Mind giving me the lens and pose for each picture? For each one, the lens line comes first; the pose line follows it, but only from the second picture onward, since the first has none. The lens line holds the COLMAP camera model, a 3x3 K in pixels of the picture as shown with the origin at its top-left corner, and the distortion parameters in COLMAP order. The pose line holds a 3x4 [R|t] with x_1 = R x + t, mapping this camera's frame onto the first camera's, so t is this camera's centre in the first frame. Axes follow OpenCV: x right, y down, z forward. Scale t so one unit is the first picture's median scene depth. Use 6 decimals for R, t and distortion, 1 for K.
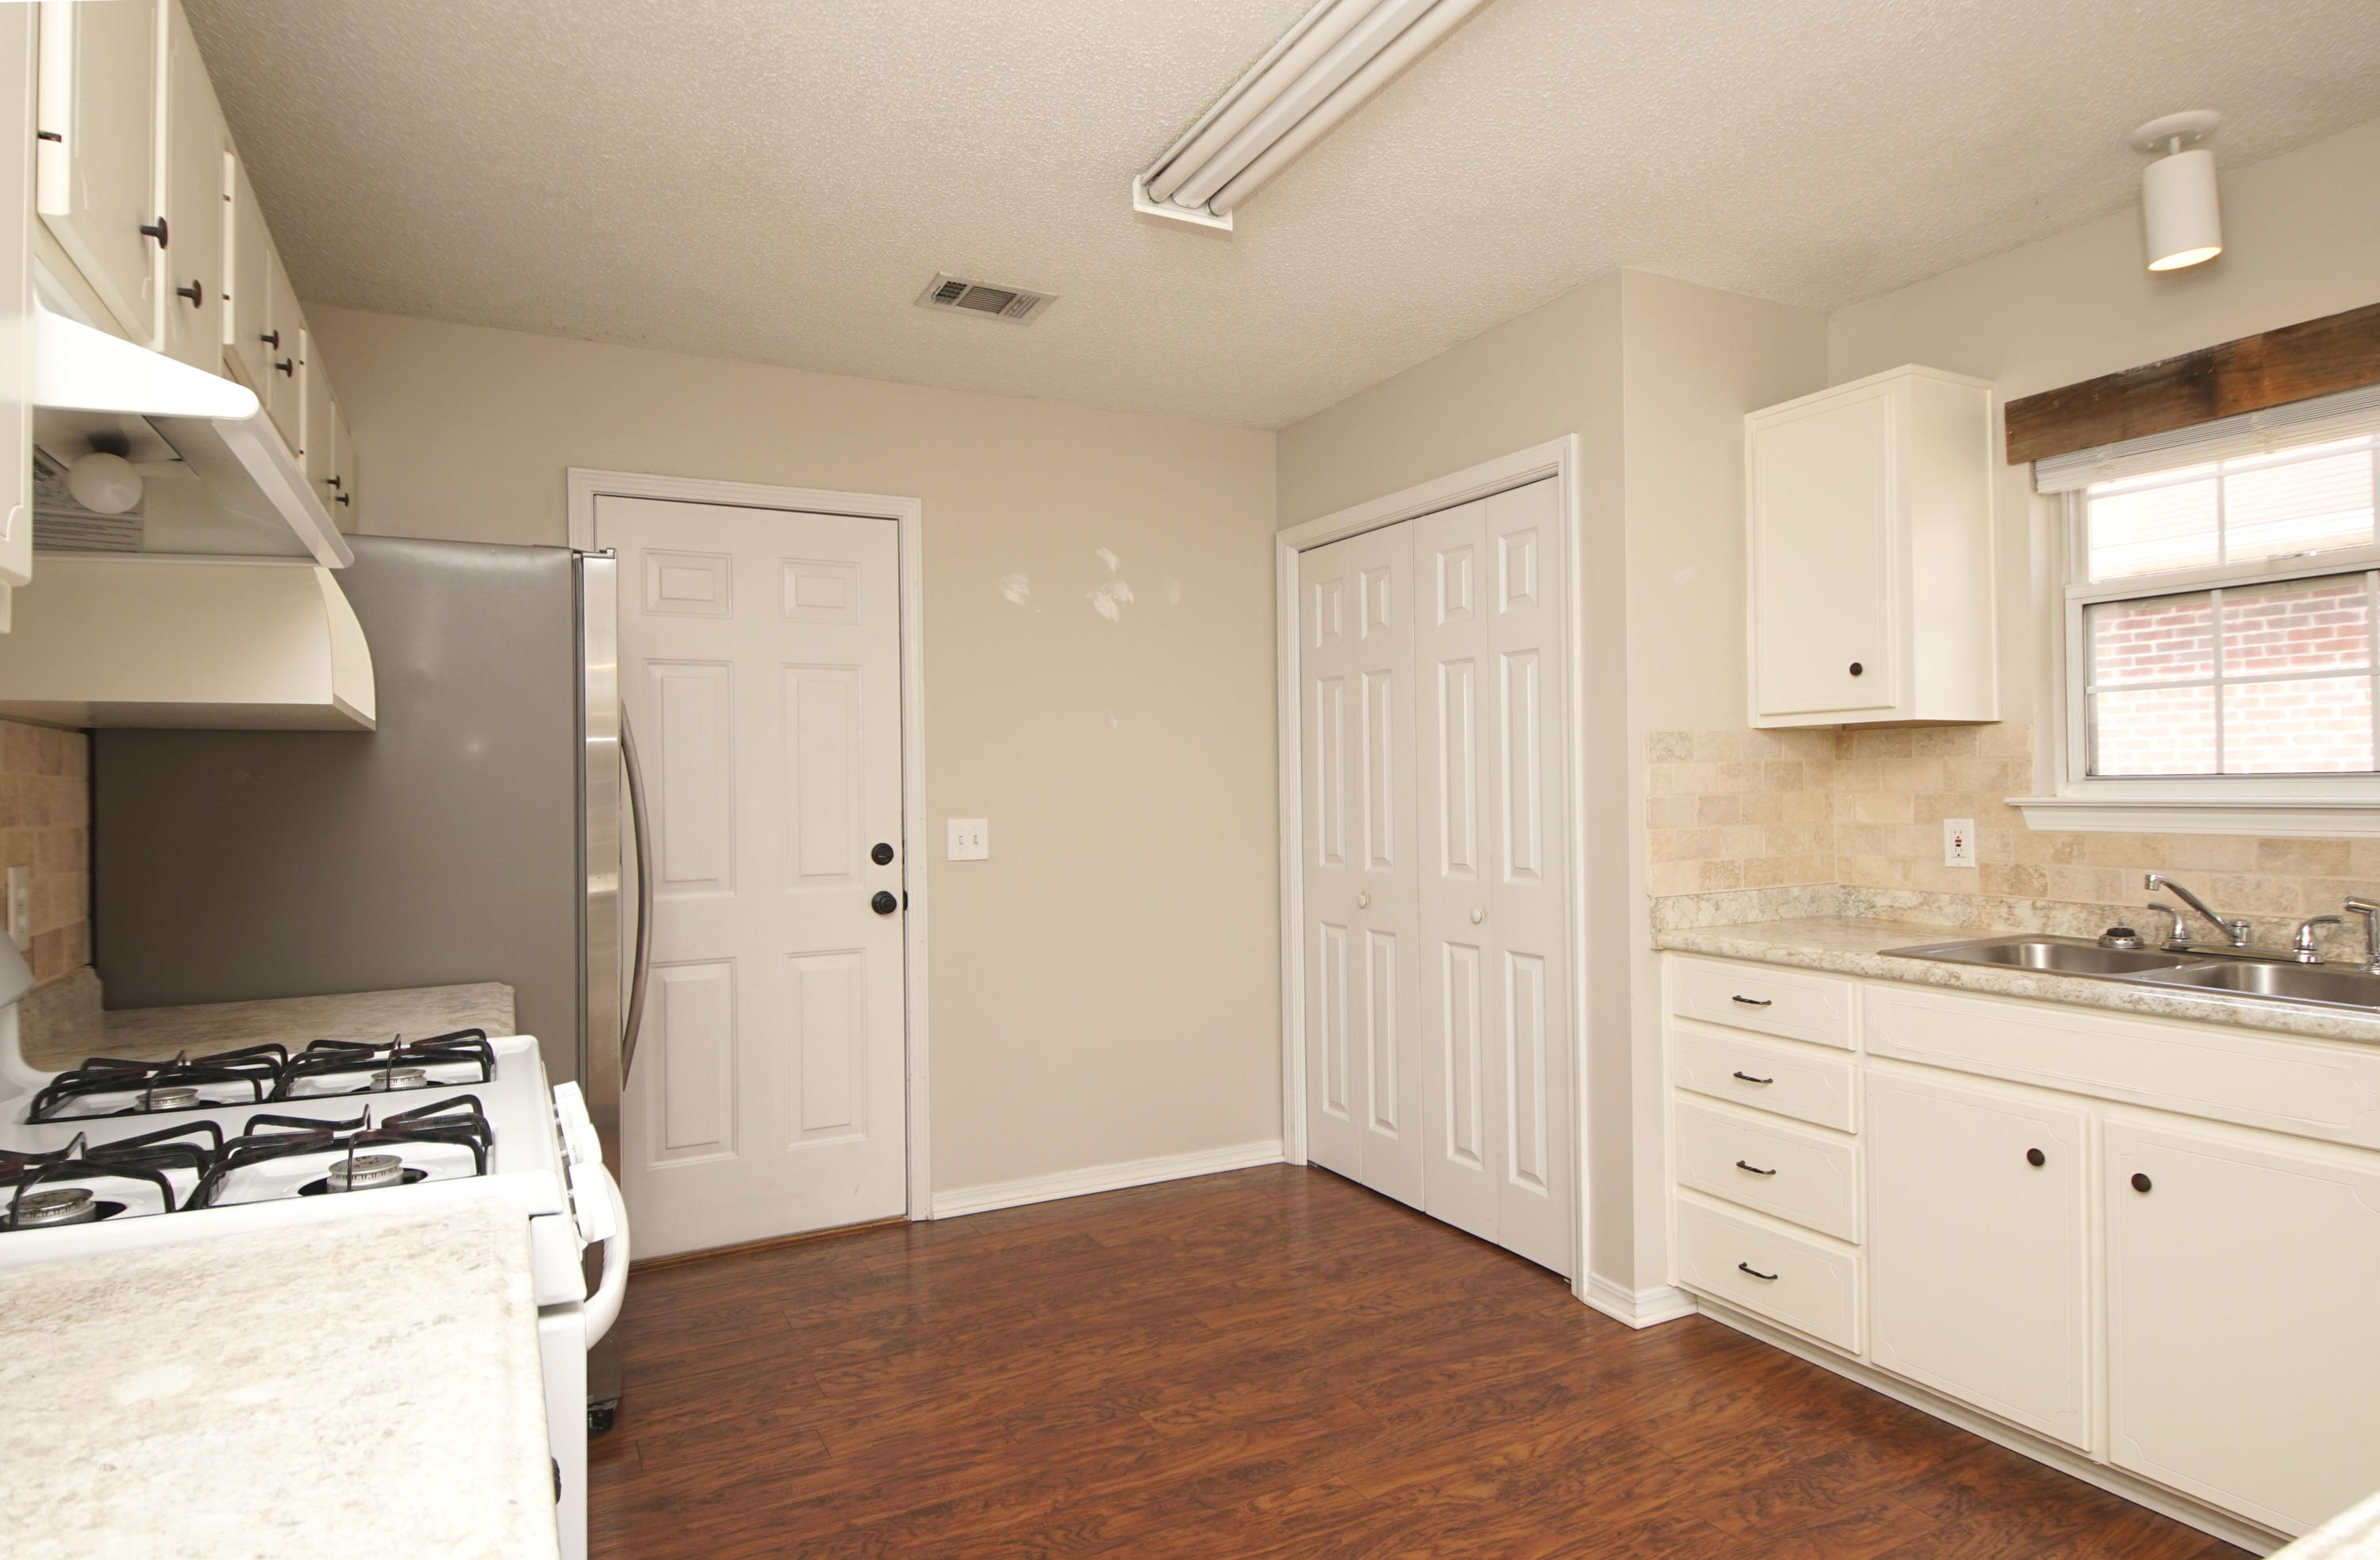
lens RADIAL K [[1302.7, 0, 1167.7], [0, 1302.7, 774.3], [0, 0, 1]] dist [0.024254, -0.027618]
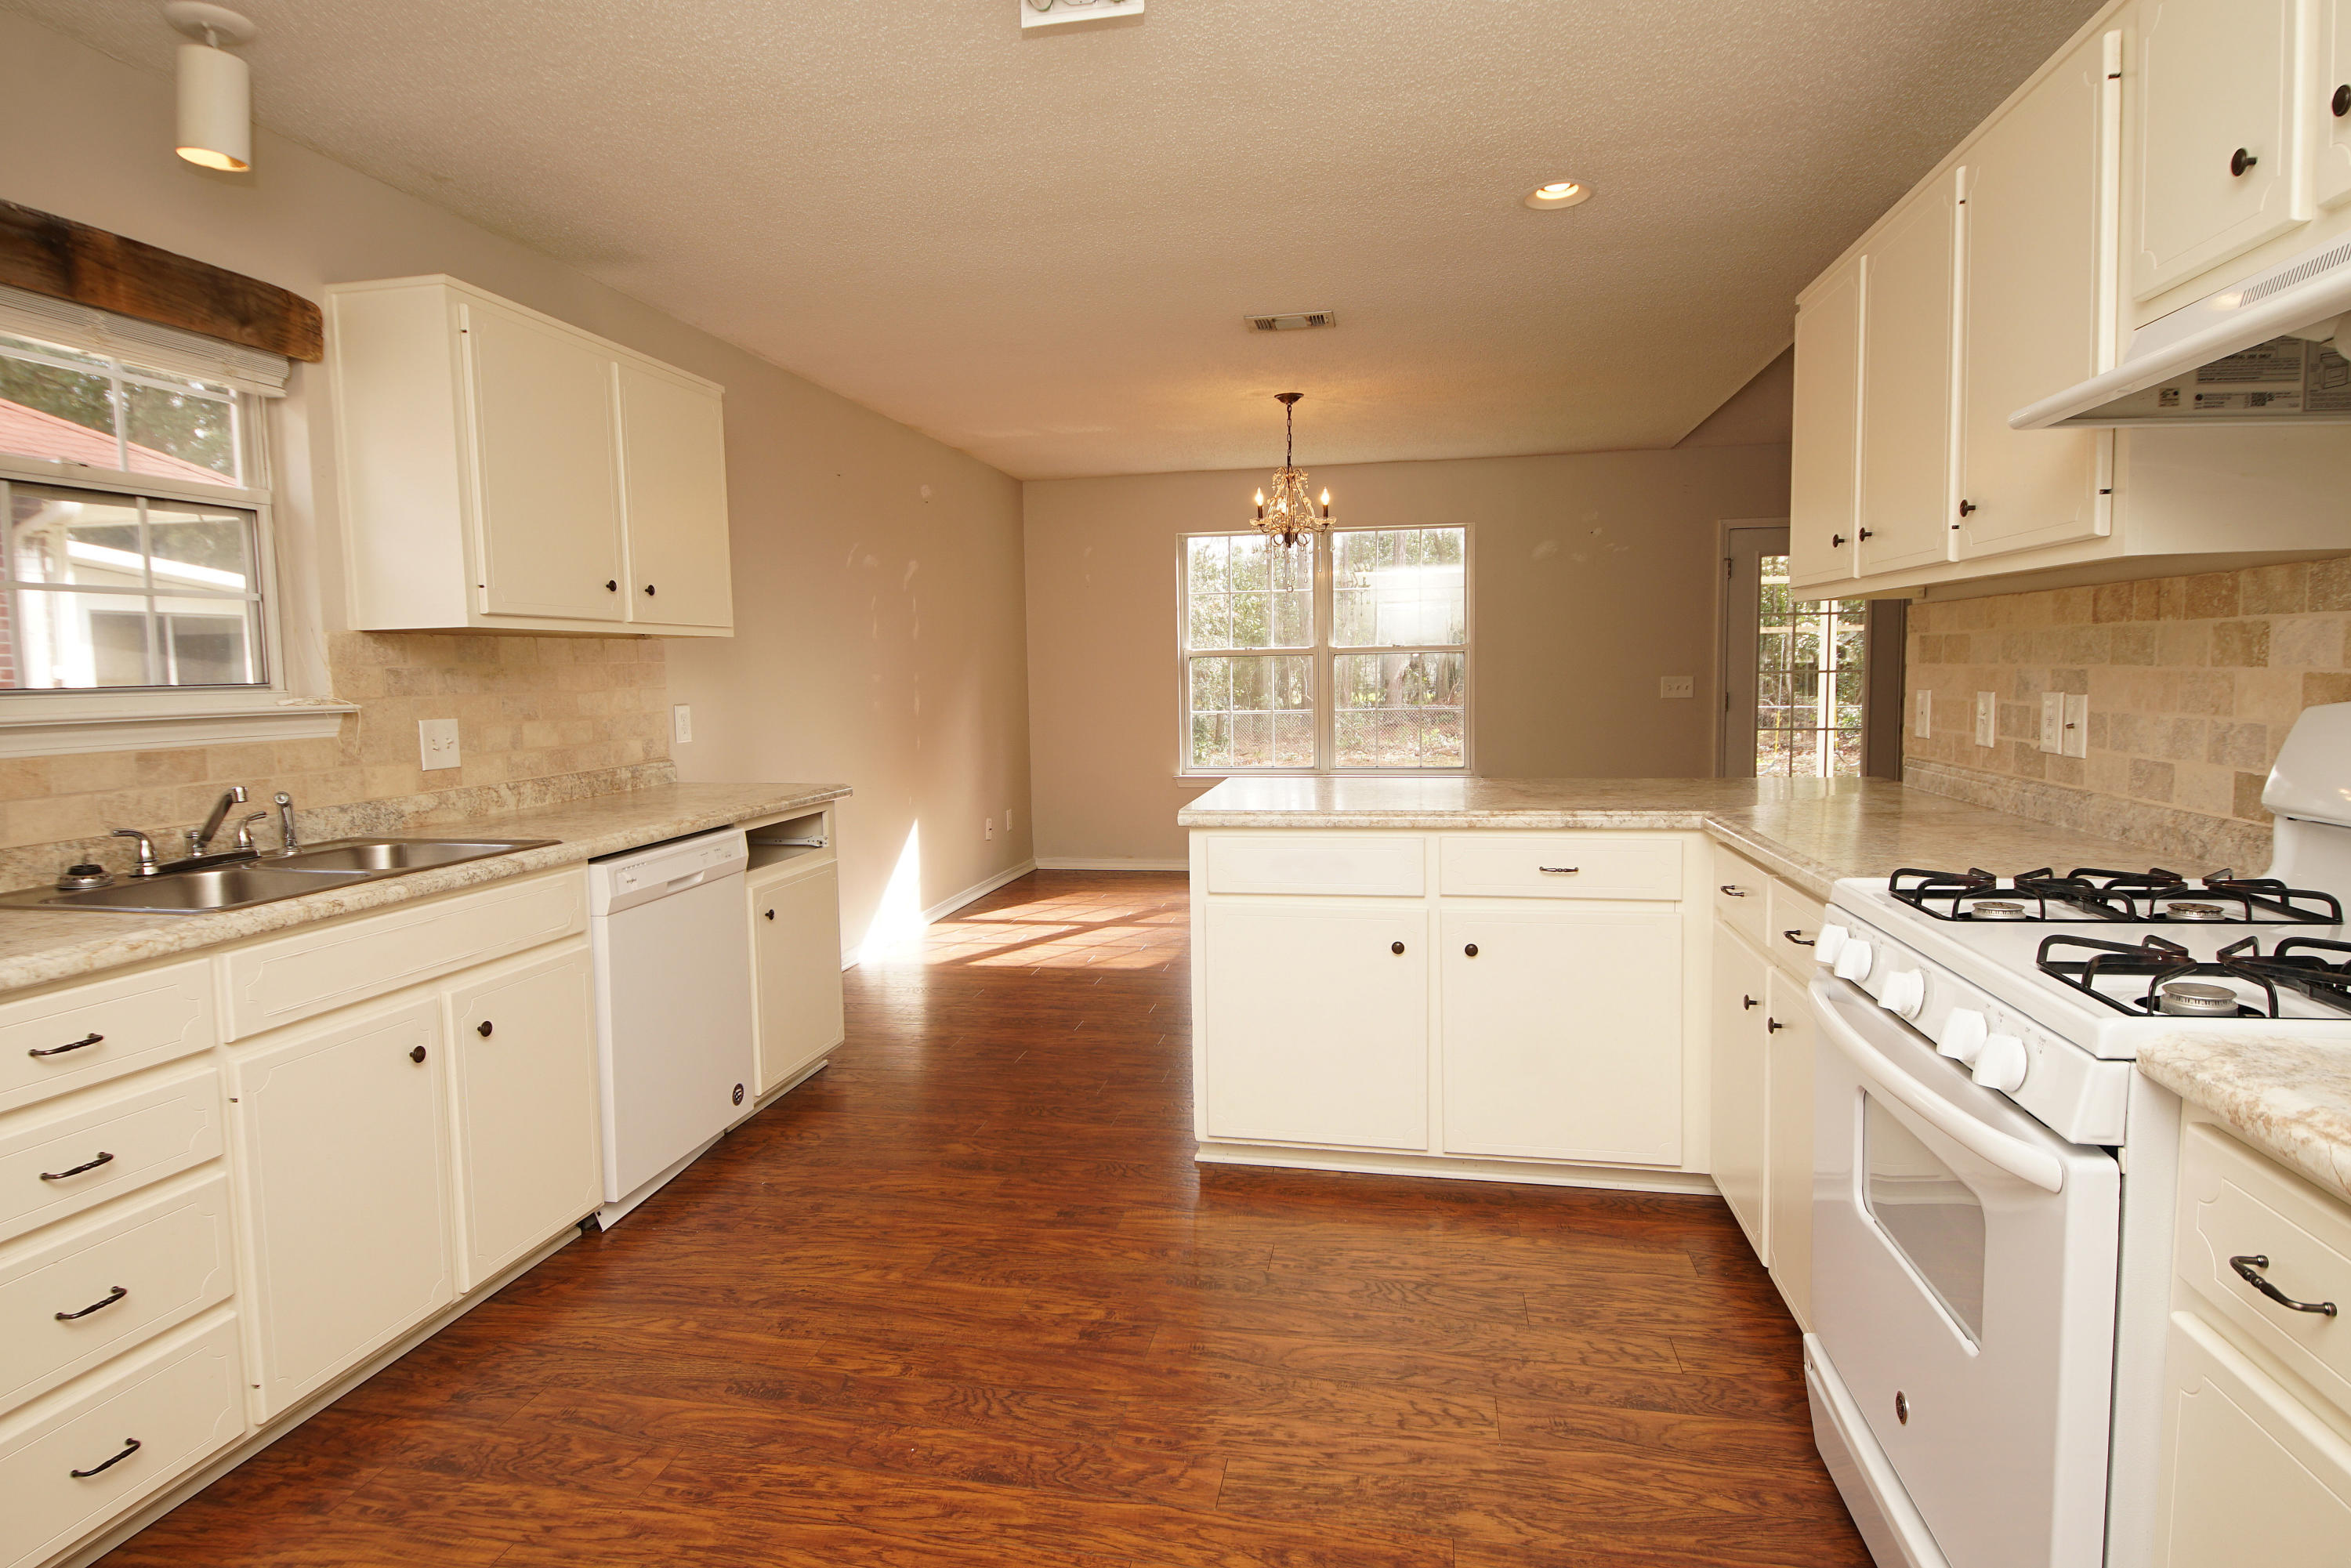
lens RADIAL K [[1260.8, 0, 1156.9], [0, 1260.8, 766.4], [0, 0, 1]] dist [0.029538, -0.028563]
pose [[-0.780784, -0.019976, 0.624481, -0.309351], [0.023894, 0.997803, 0.061793, 0.015638], [-0.624344, 0.063168, -0.778592, 1.073617]]
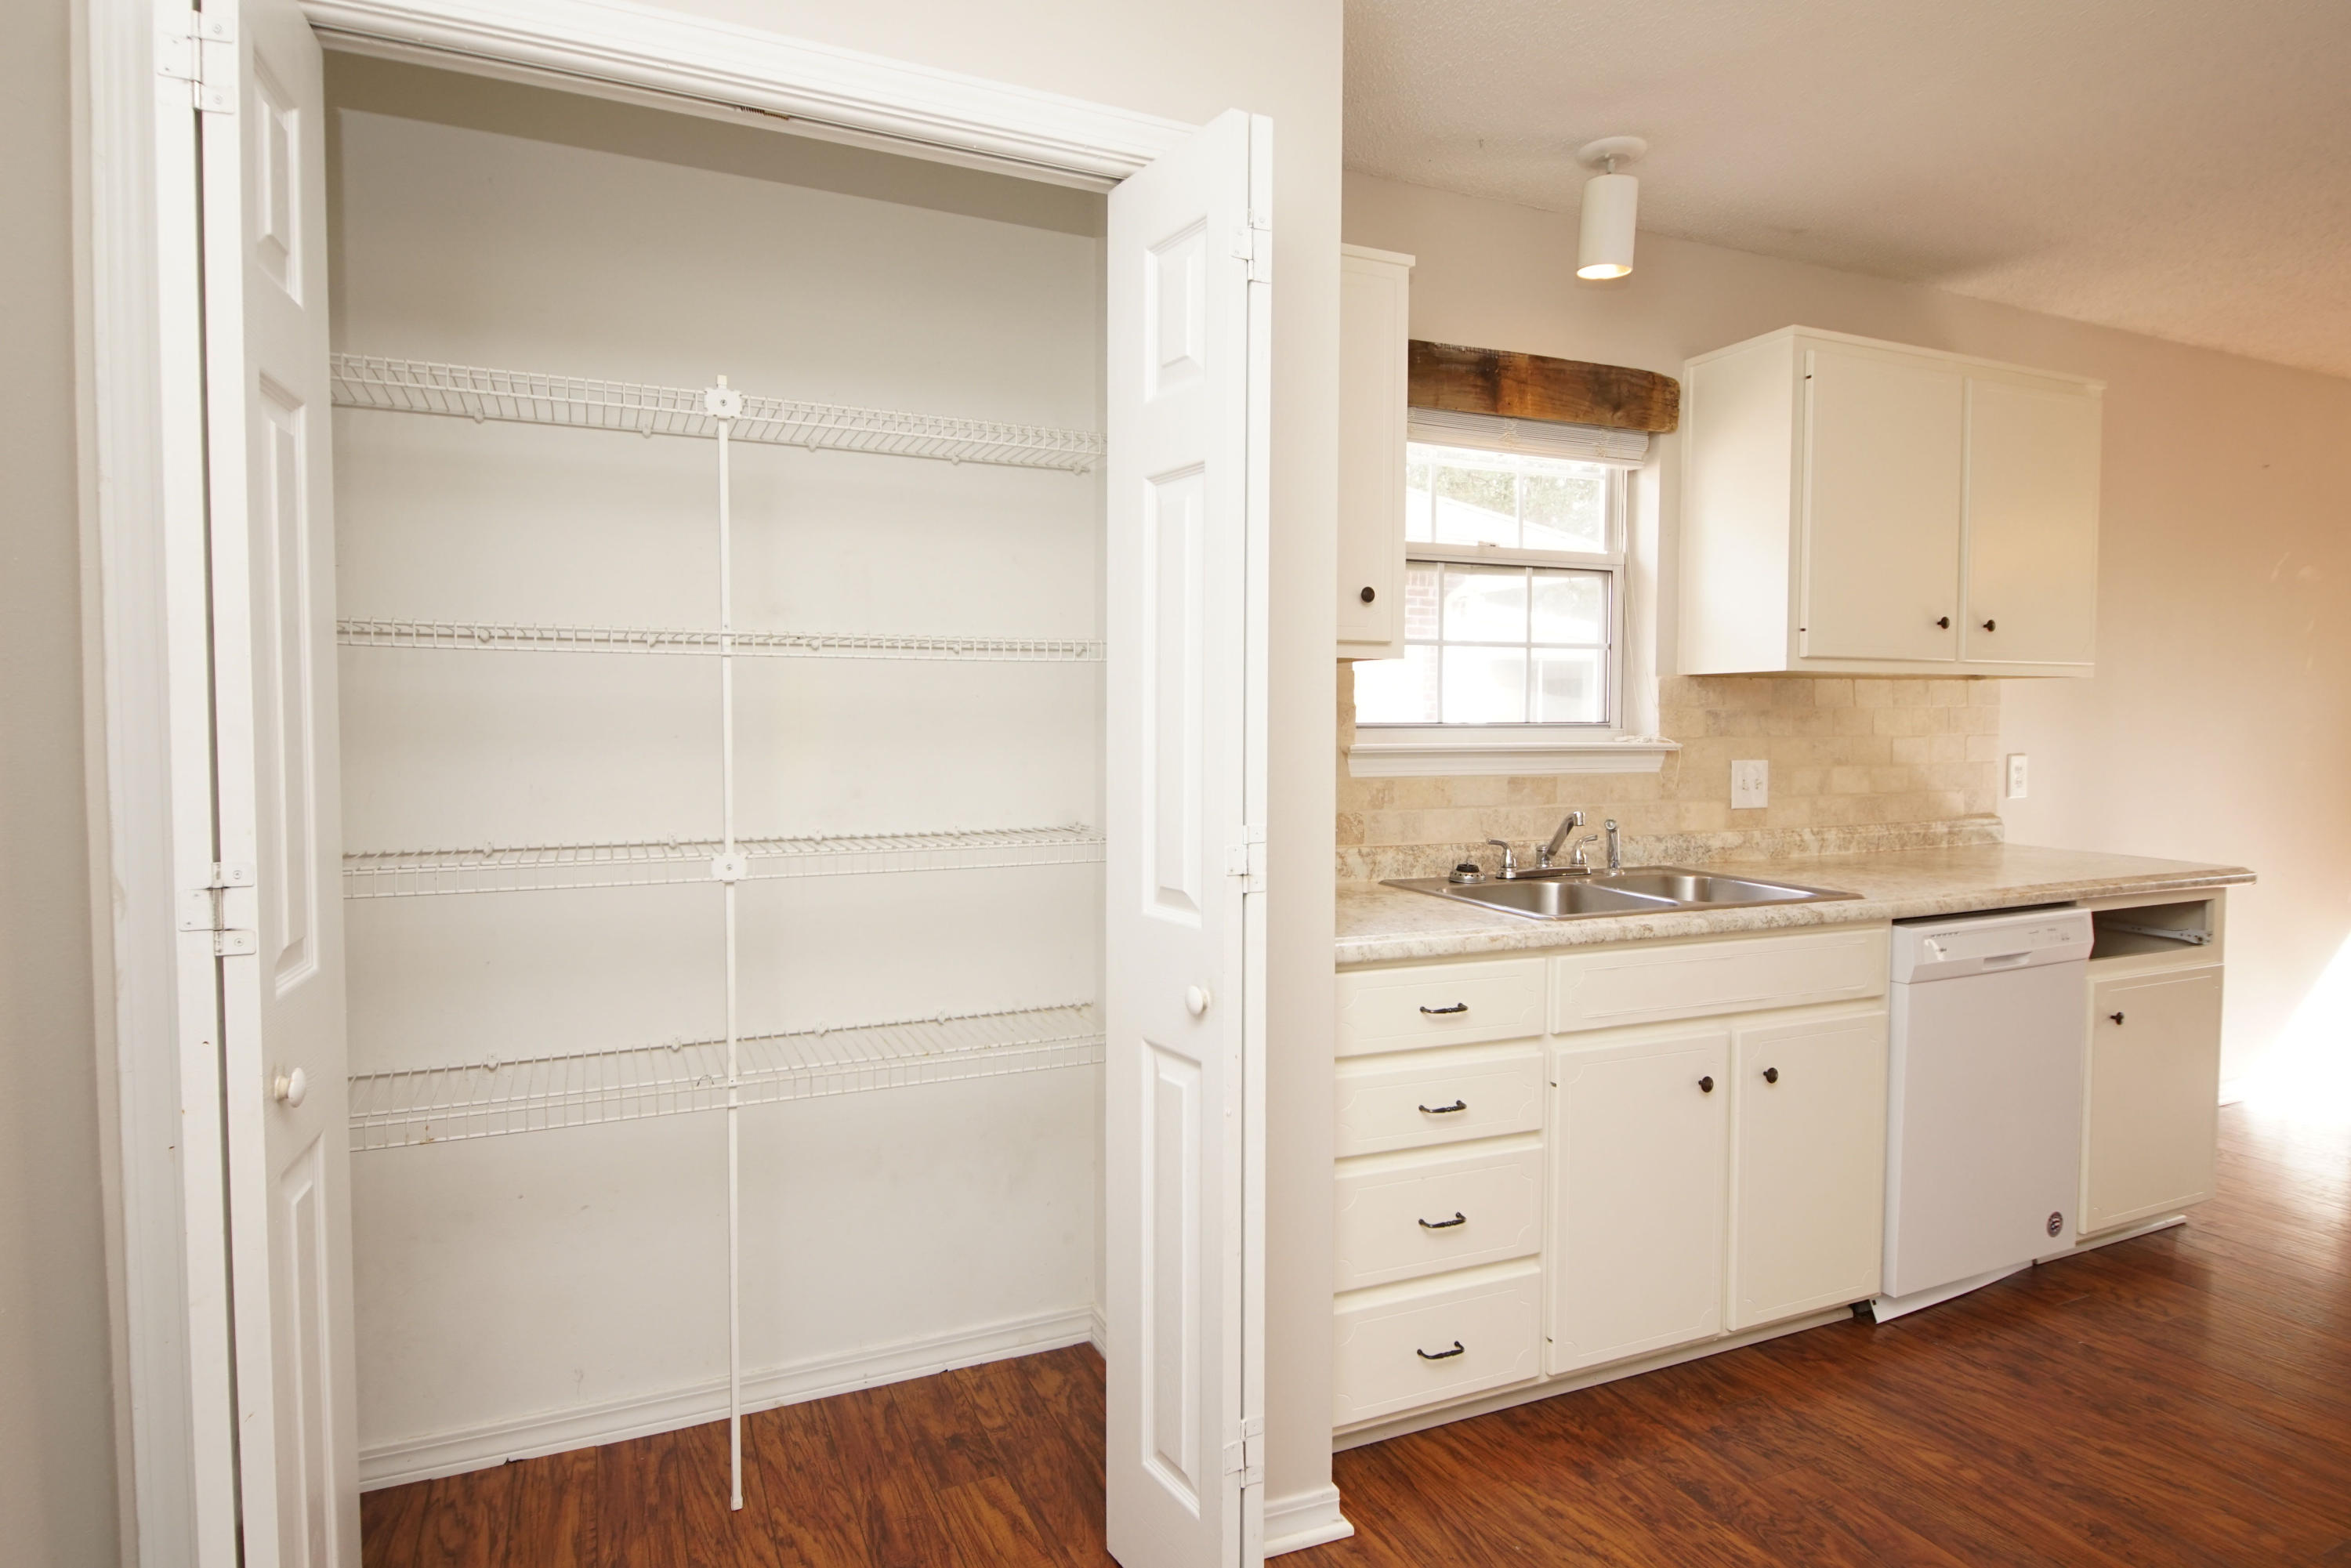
lens RADIAL K [[1260.8, 0, 1159.9], [0, 1260.8, 766.0], [0, 0, 1]] dist [0.029538, -0.028563]
pose [[0.052962, -0.026840, 0.998236, -0.291750], [-0.013714, 0.999525, 0.027602, 0.009467], [-0.998502, -0.015152, 0.052568, 1.068940]]
